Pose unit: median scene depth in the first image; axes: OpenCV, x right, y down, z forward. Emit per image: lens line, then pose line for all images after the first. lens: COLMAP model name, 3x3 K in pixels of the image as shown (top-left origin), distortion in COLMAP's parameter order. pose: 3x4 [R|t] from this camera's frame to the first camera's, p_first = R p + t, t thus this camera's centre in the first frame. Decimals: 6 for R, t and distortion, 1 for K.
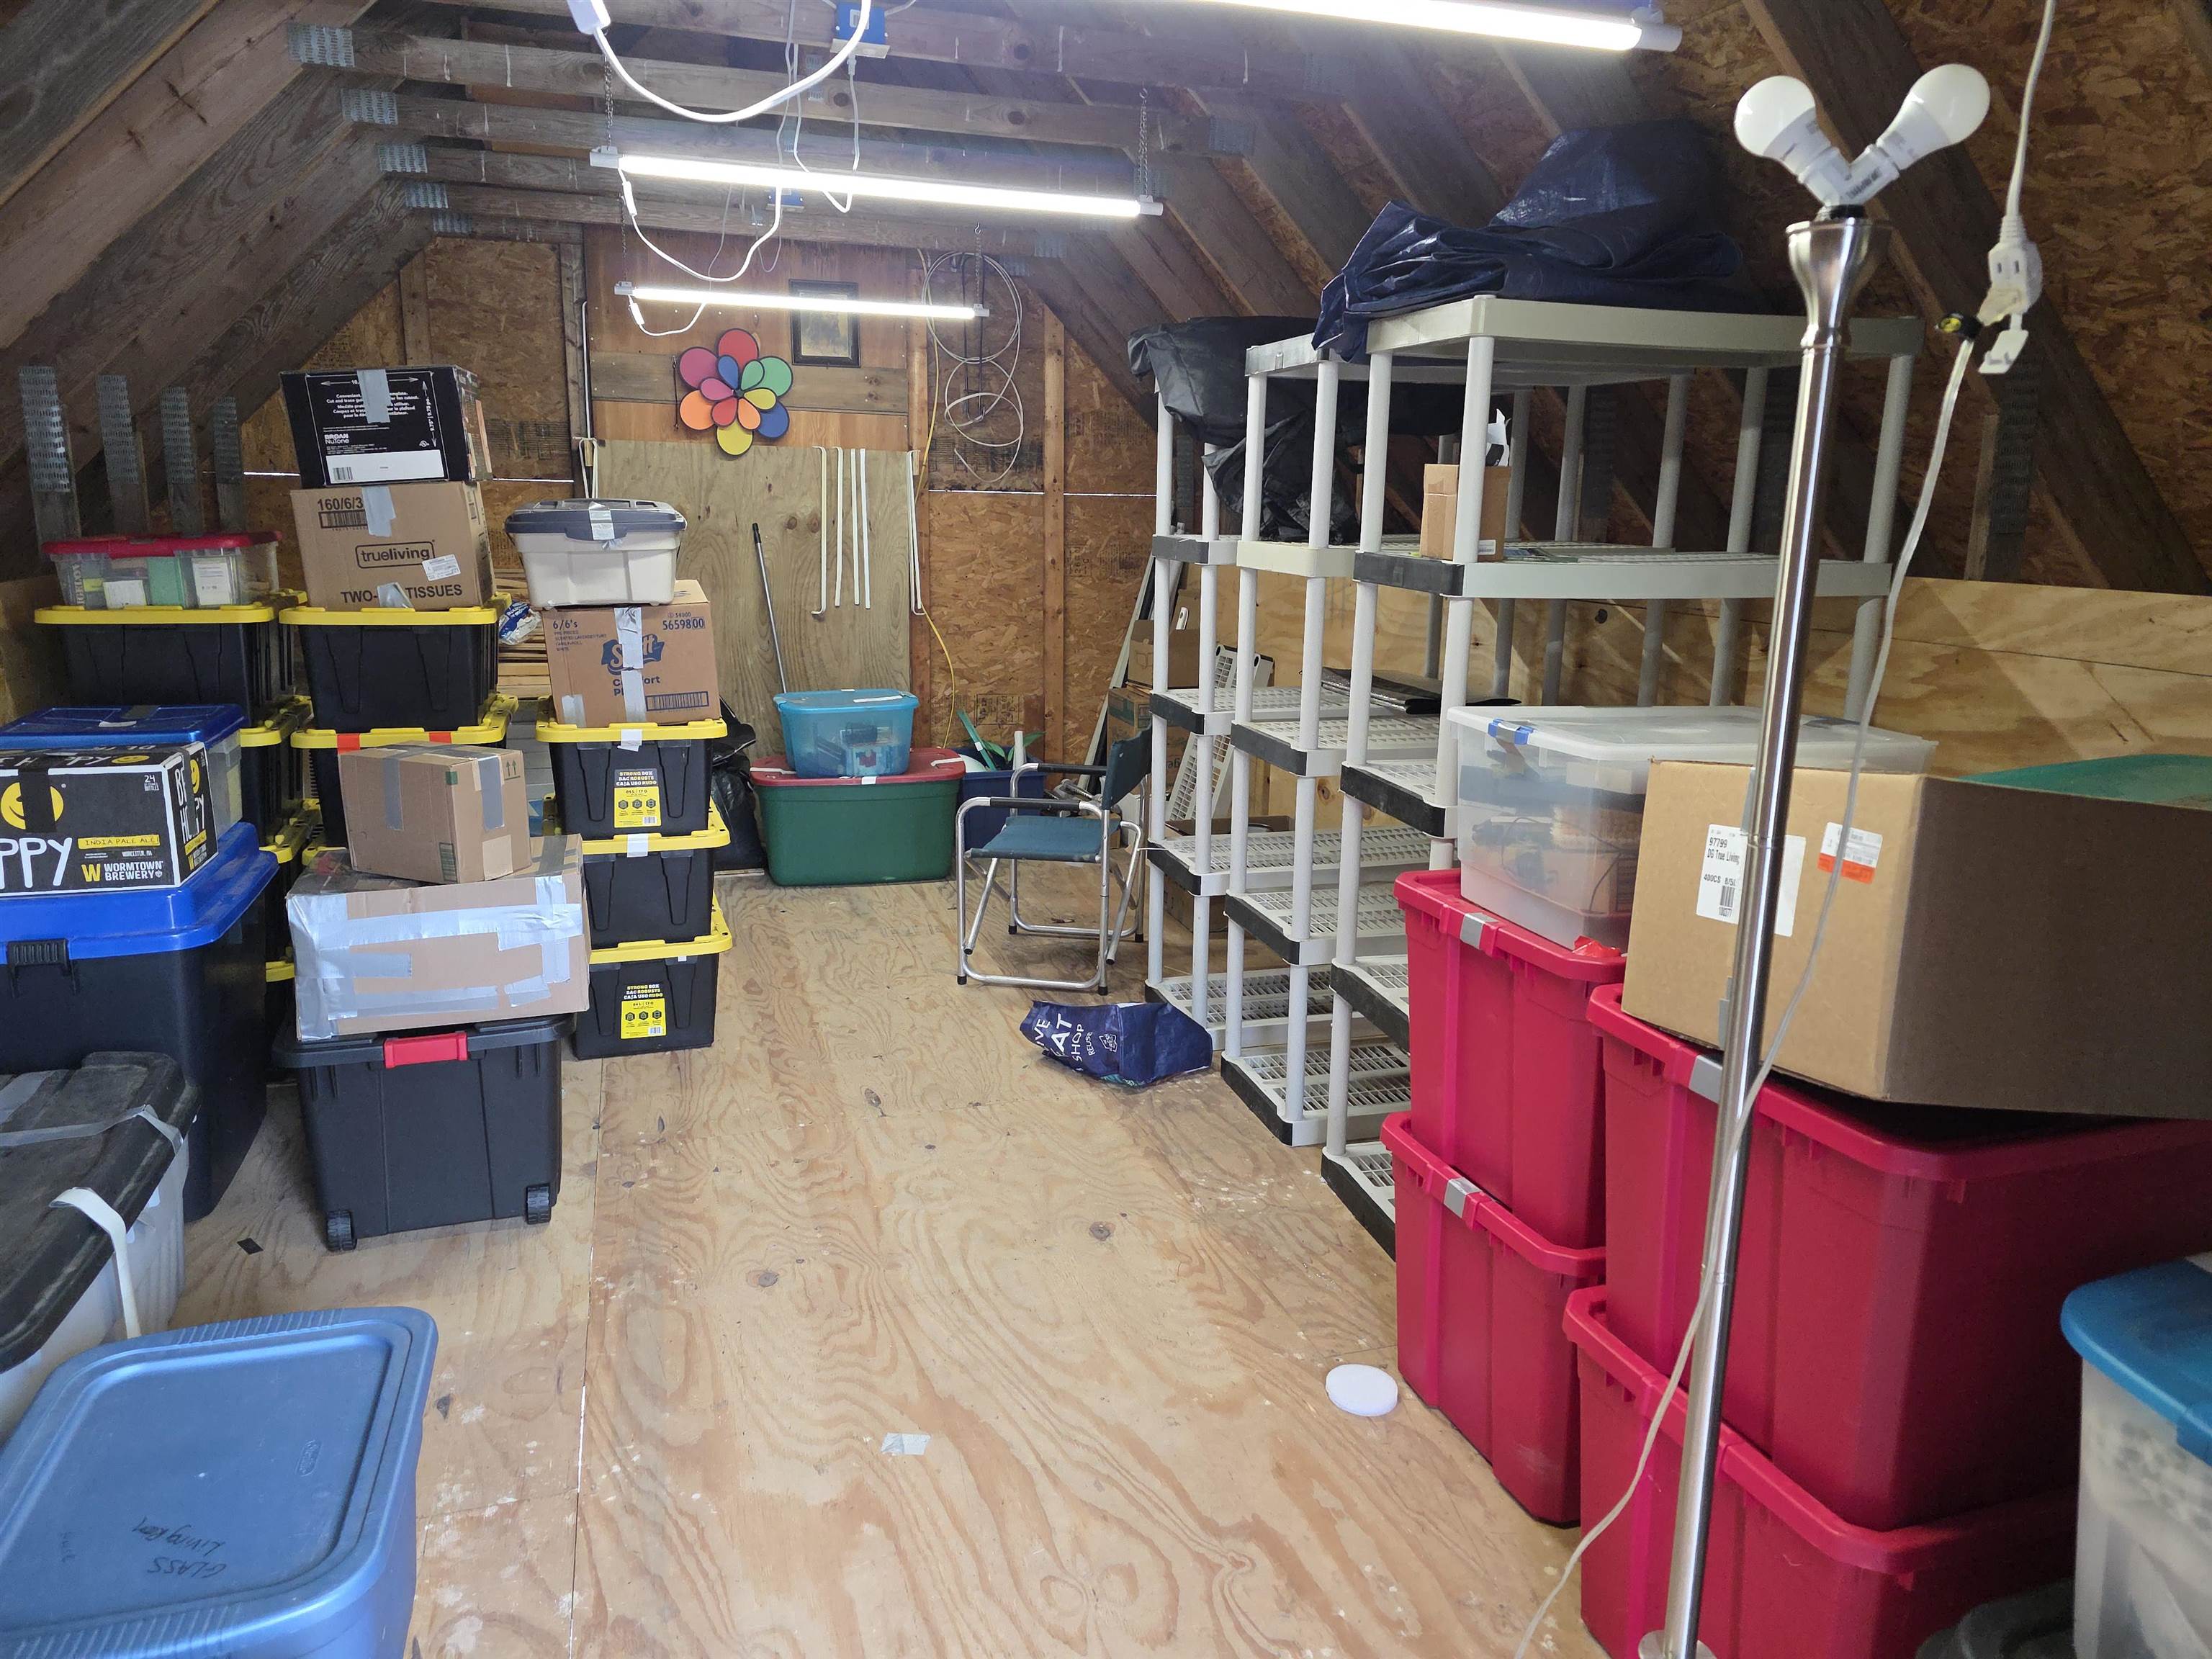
lens RADIAL K [[1479.5, 0, 1104.1], [0, 1479.5, 811.1], [0, 0, 1]] dist [0.066258, -0.056447]
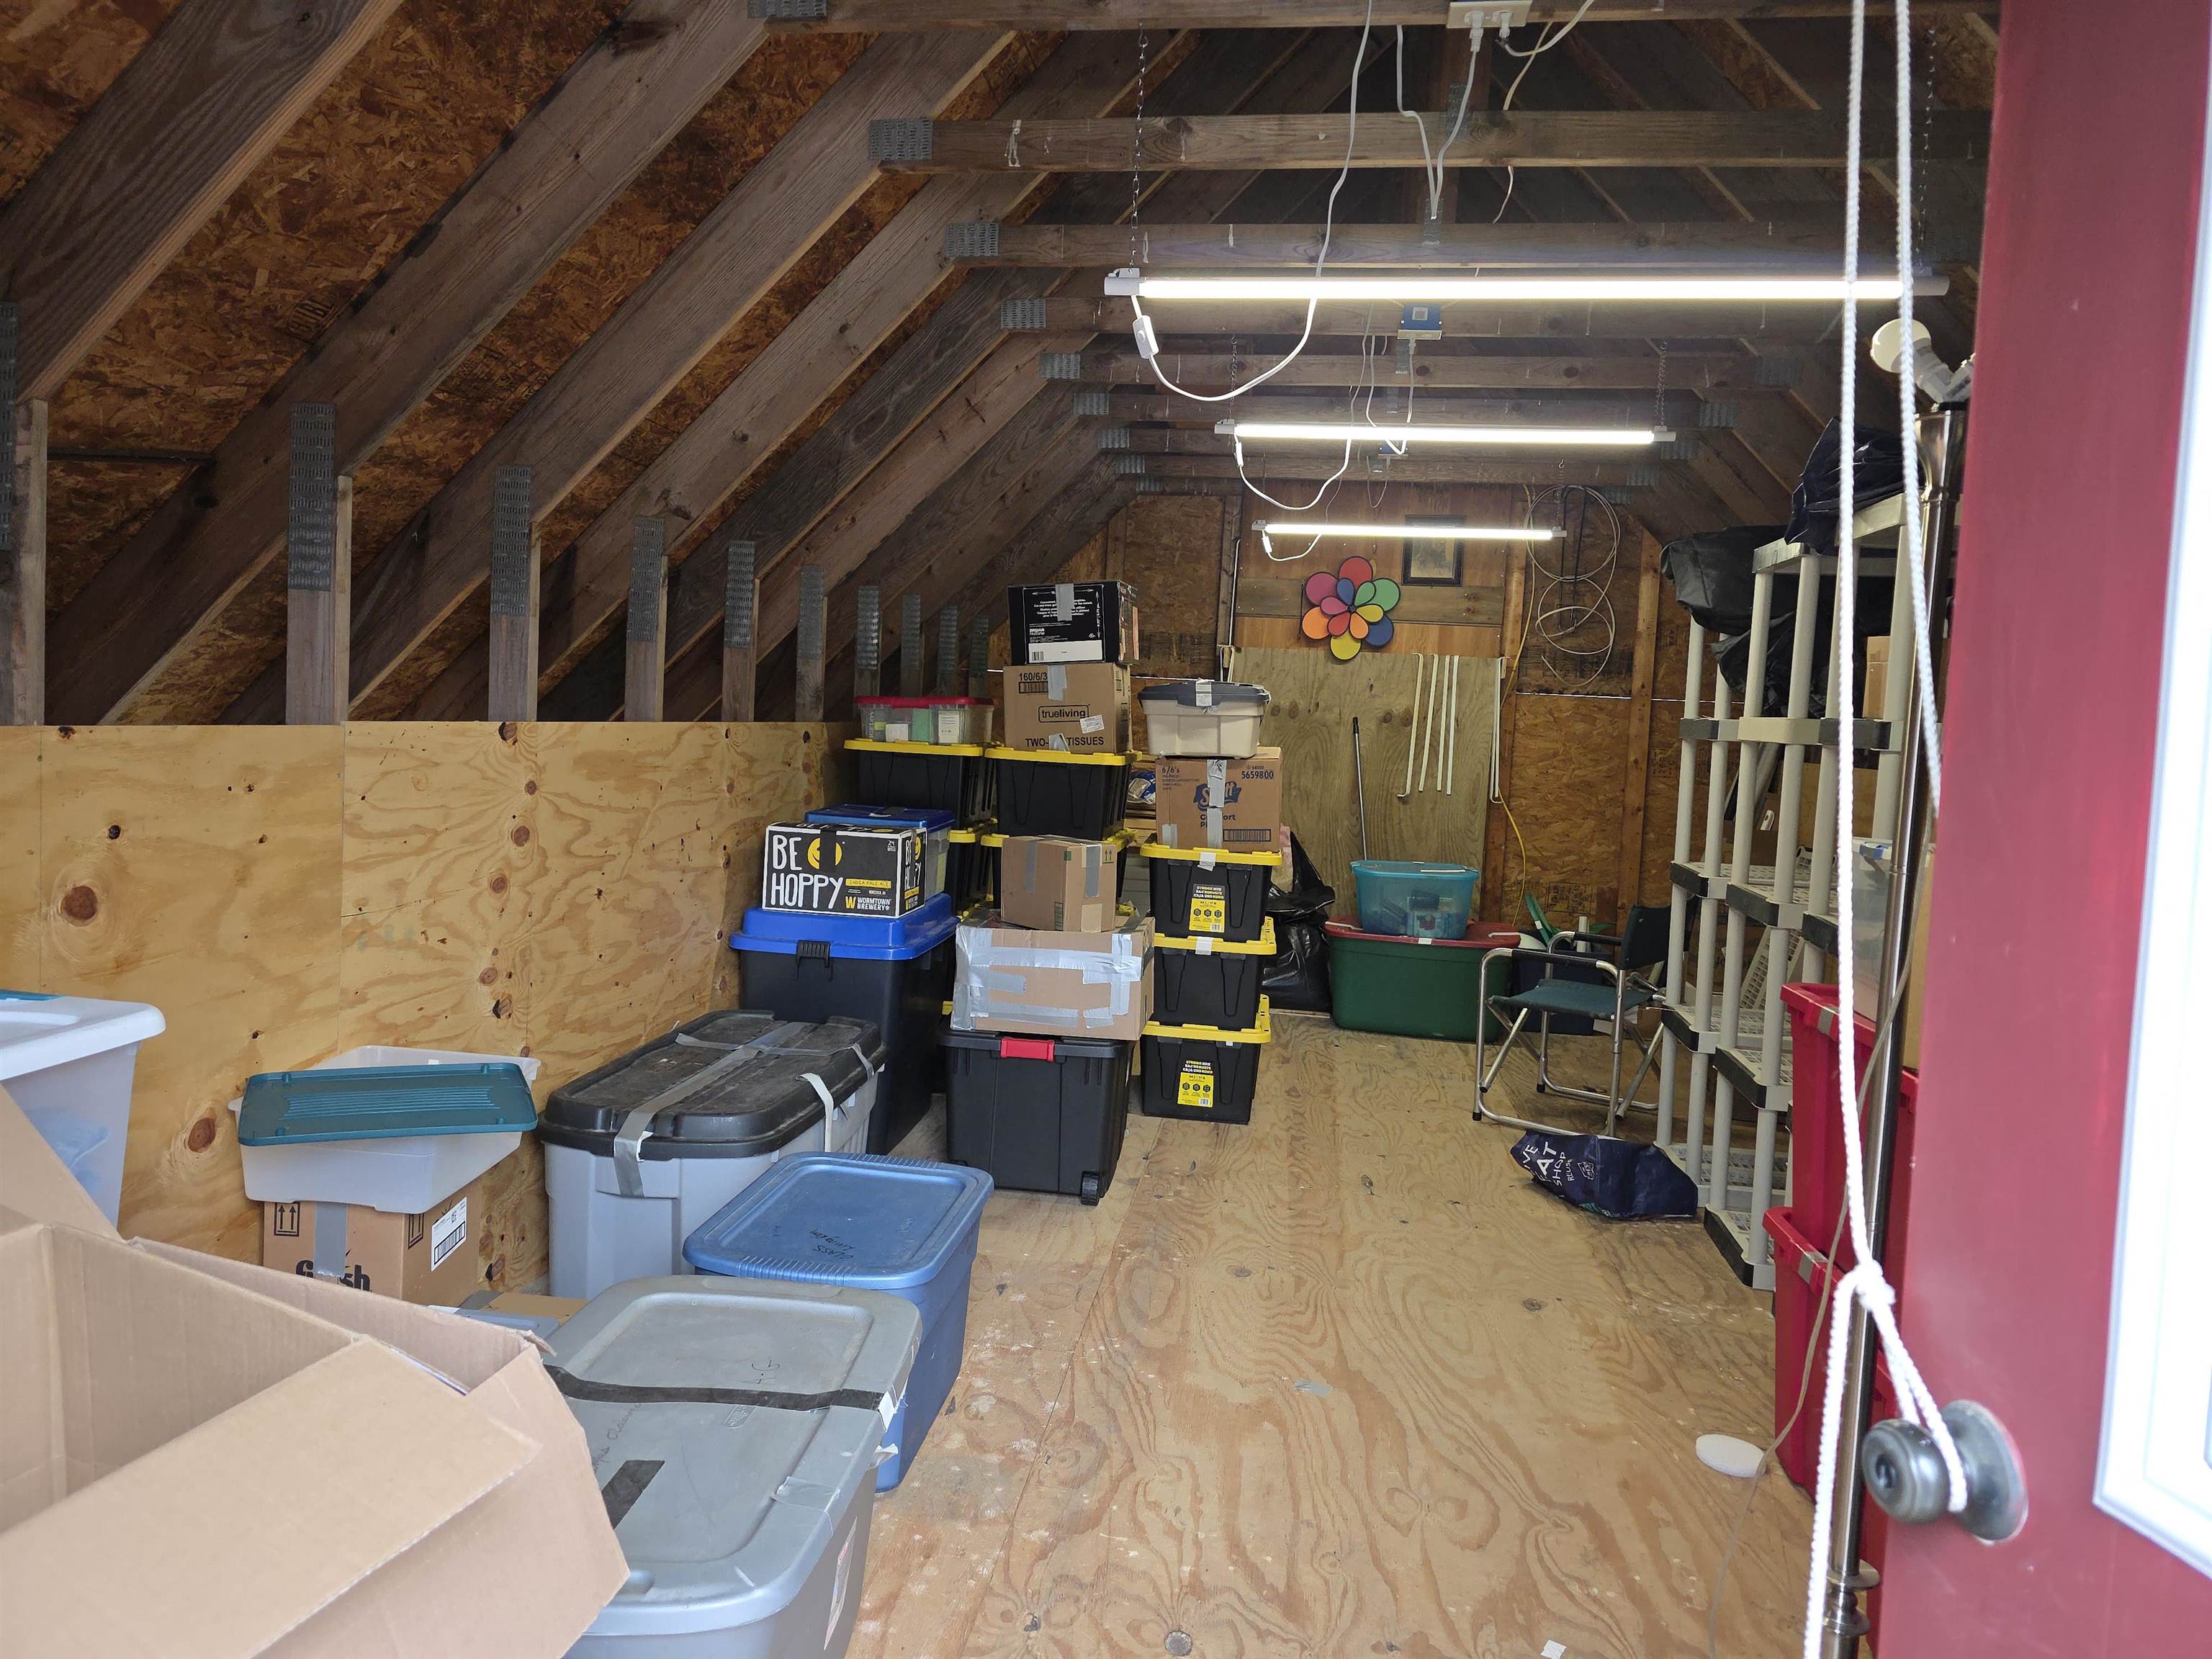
lens RADIAL K [[1484.9, 0, 1079.7], [0, 1484.9, 836.7], [0, 0, 1]] dist [0.117375, -0.112656]
pose [[0.895009, 0.064688, -0.441332, 0.152883], [-0.126019, 0.985790, -0.111070, 0.091262], [0.427876, 0.155025, 0.890443, -0.195883]]
